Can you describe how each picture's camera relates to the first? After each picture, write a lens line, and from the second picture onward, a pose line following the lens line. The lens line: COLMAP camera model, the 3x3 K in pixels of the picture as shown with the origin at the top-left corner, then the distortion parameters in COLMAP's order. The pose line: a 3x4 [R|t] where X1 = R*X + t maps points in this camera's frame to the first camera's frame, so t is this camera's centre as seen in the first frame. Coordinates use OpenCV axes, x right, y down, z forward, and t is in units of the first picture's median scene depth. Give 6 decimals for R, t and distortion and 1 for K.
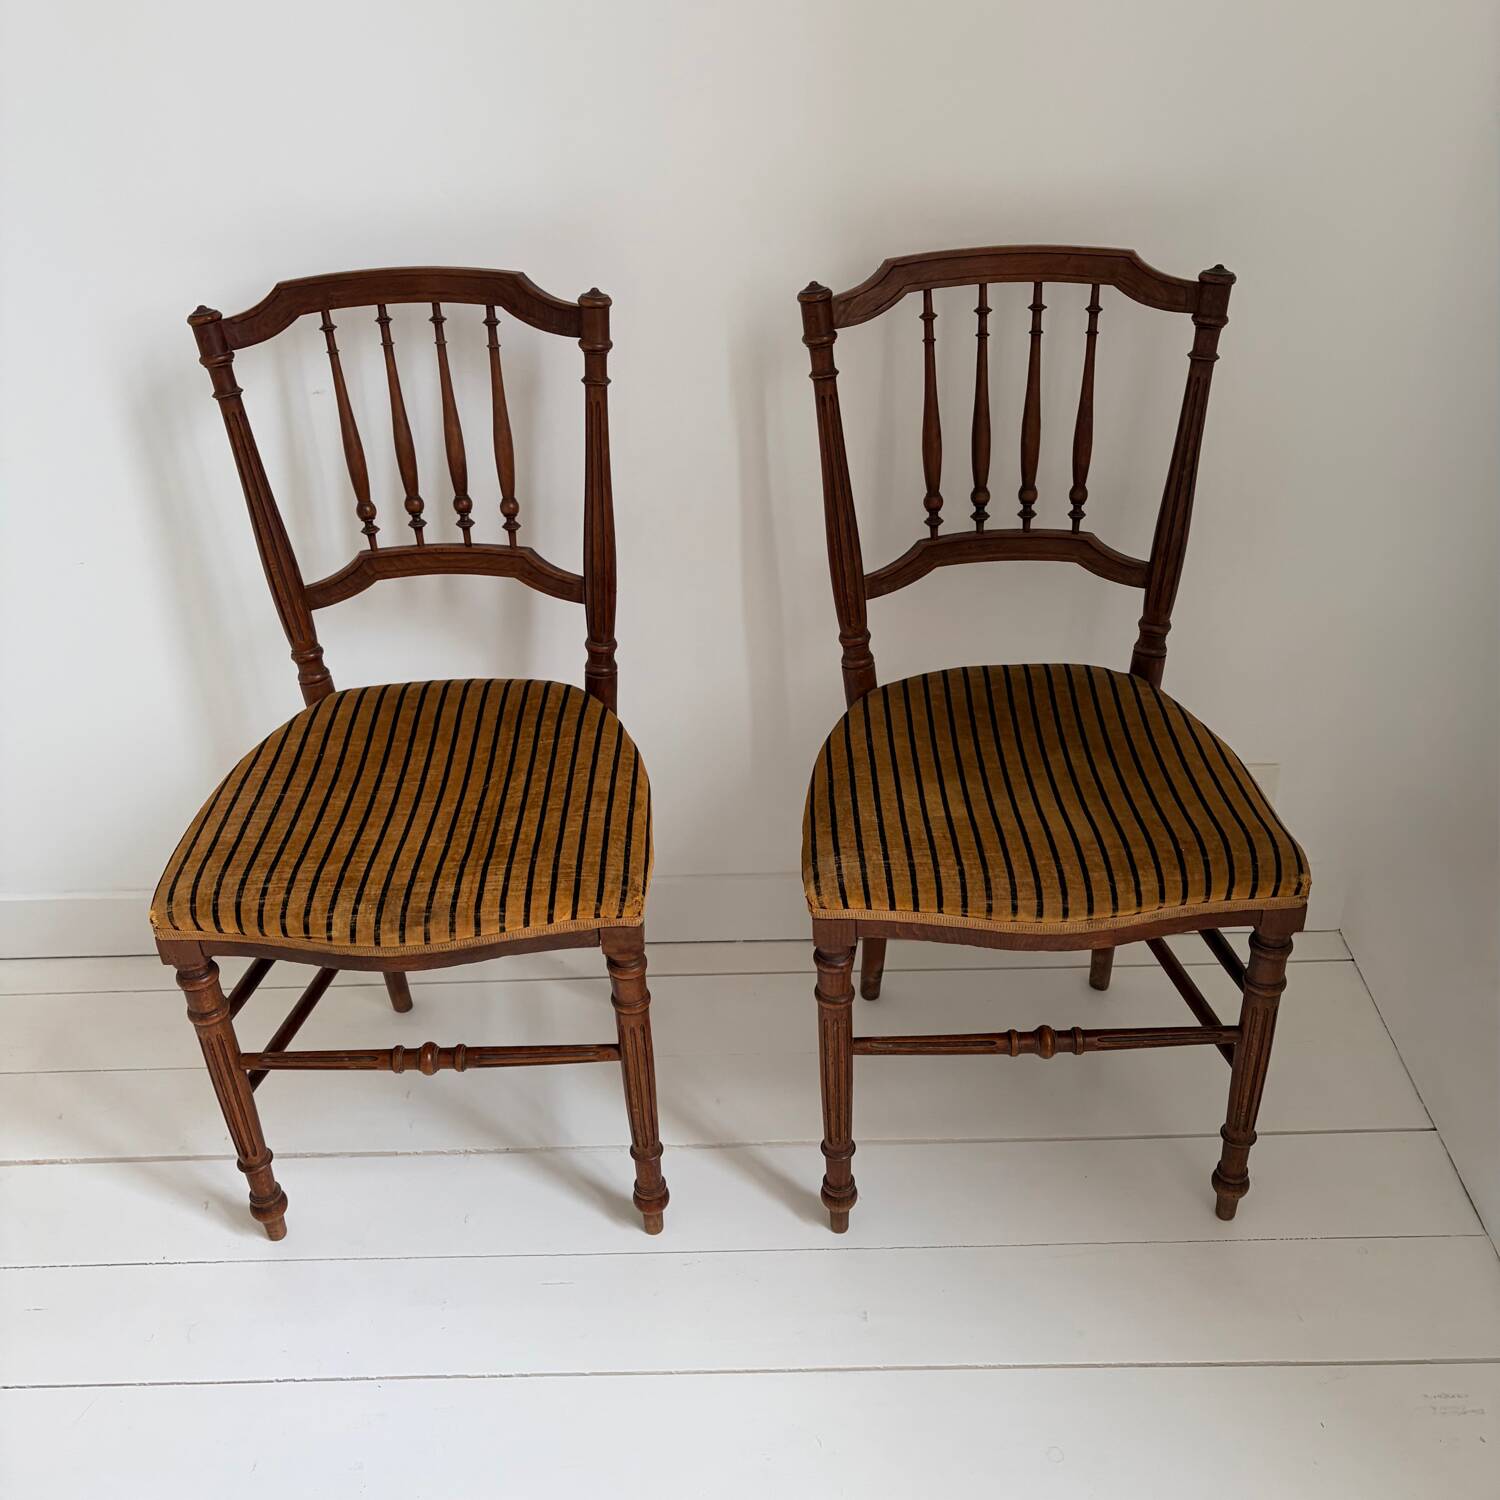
lens RADIAL K [[1546.4, 0, 737.9], [0, 1546.4, 753.6], [0, 0, 1]] dist [0.181119, -0.652566]
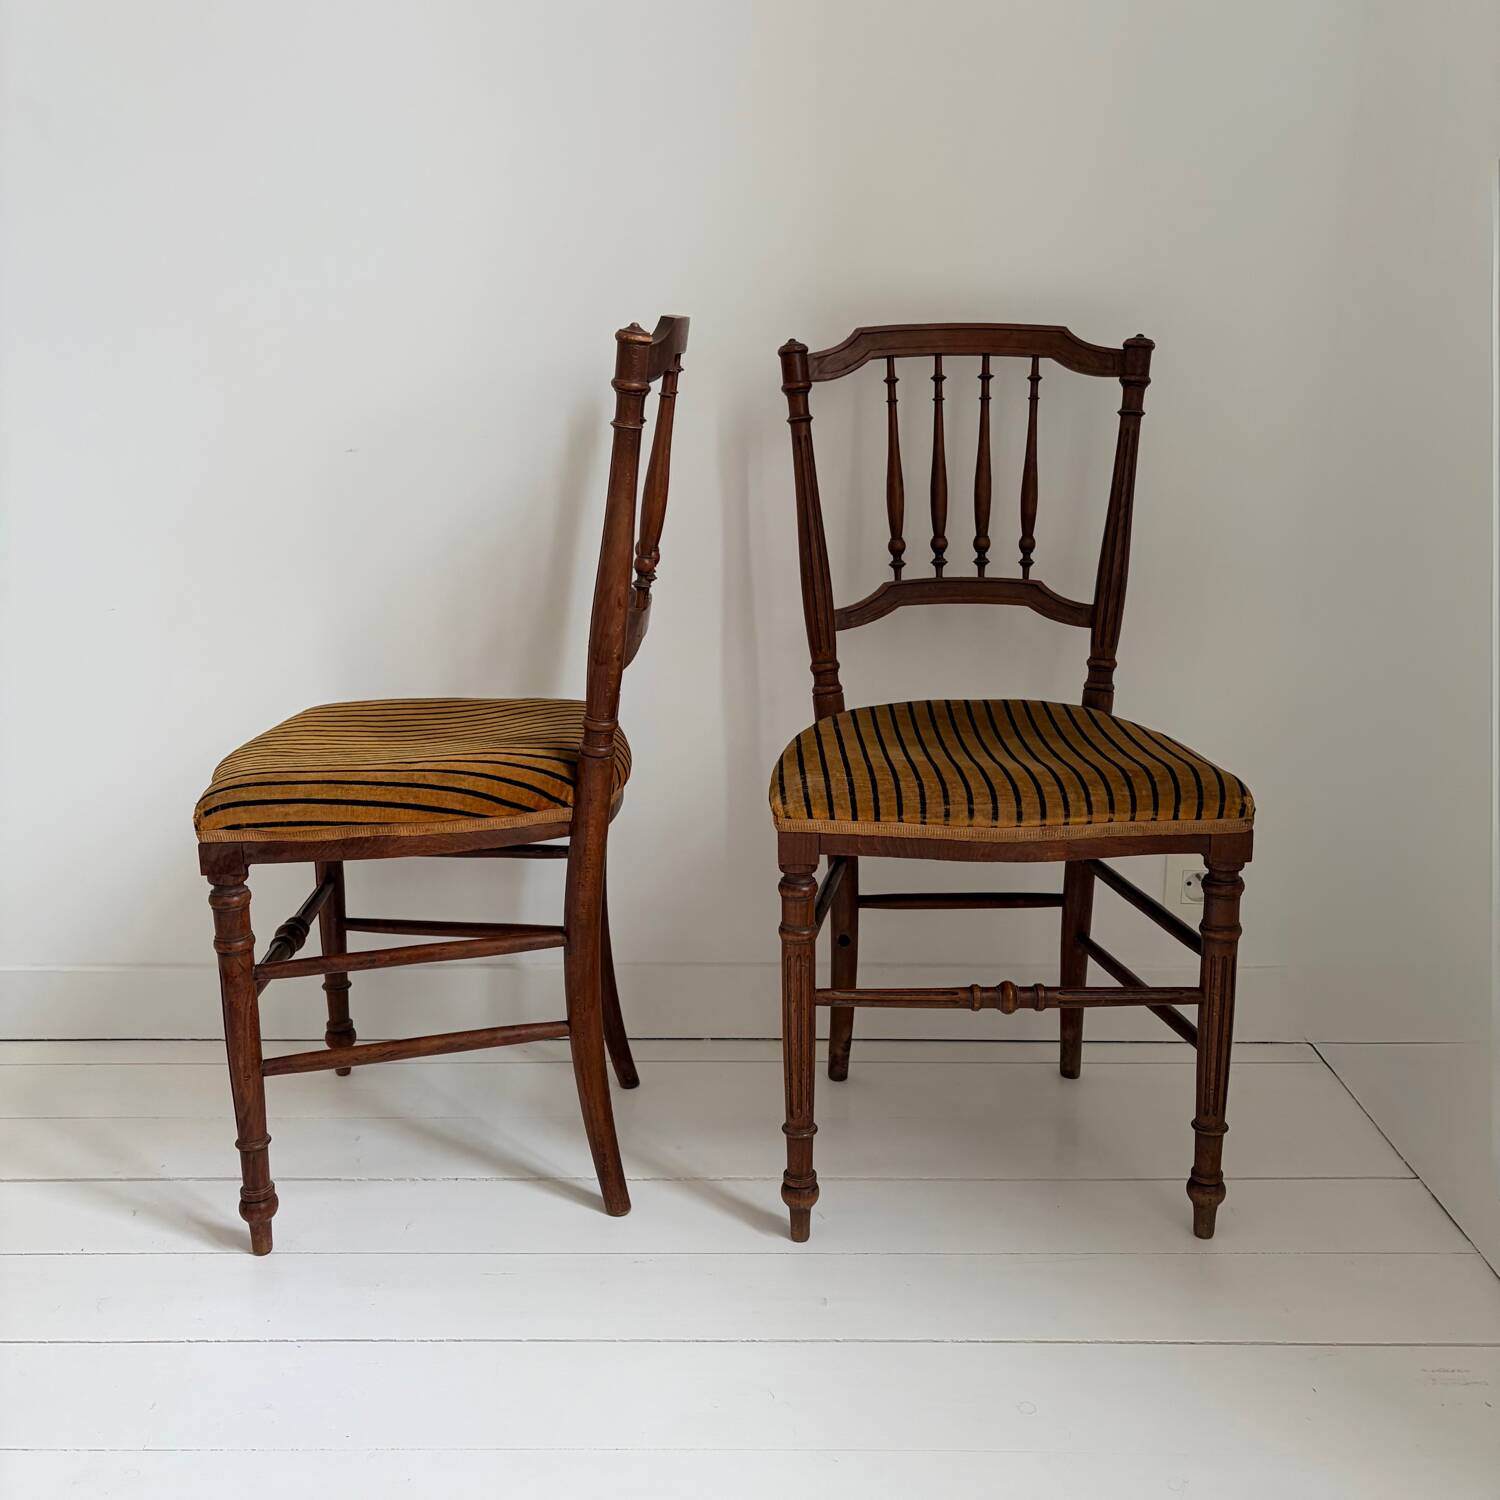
lens RADIAL K [[1546.4, 0, 737.9], [0, 1546.4, 753.6], [0, 0, 1]] dist [0.181119, -0.652566]
pose [[0.999371, 0.035388, 0.002319, 0.015839], [-0.032619, 0.942896, -0.331486, 0.366712], [-0.013917, 0.331202, 0.943457, 0.006639]]
